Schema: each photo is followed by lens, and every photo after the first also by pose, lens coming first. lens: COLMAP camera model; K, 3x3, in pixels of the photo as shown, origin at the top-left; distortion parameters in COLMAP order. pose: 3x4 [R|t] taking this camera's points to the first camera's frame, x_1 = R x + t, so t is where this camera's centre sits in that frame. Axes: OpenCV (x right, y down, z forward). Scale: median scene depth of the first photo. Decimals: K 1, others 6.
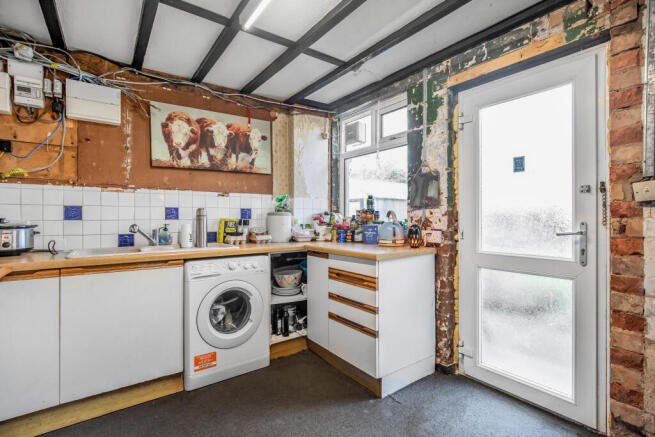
lens RADIAL K [[310.3, 0, 329.0], [0, 310.3, 211.6], [0, 0, 1]] dist [0.000398, 0.000215]
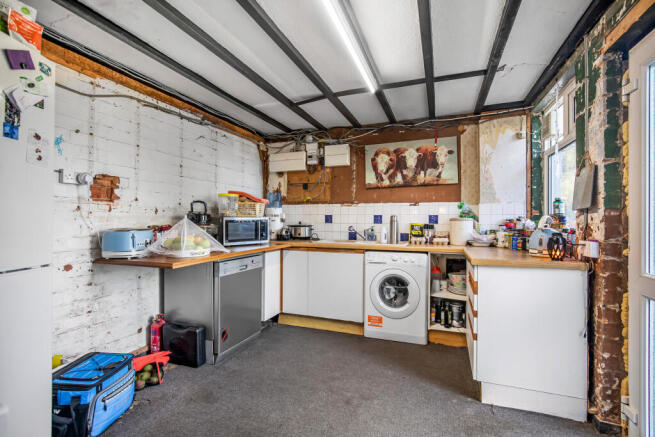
lens RADIAL K [[310.3, 0, 329.0], [0, 310.3, 211.6], [0, 0, 1]] dist [0.000398, 0.000215]
pose [[0.539250, -0.020589, -0.841894, 0.603730], [0.006117, 0.999770, -0.020532, -0.001439], [0.842124, 0.005922, 0.539252, 0.026878]]
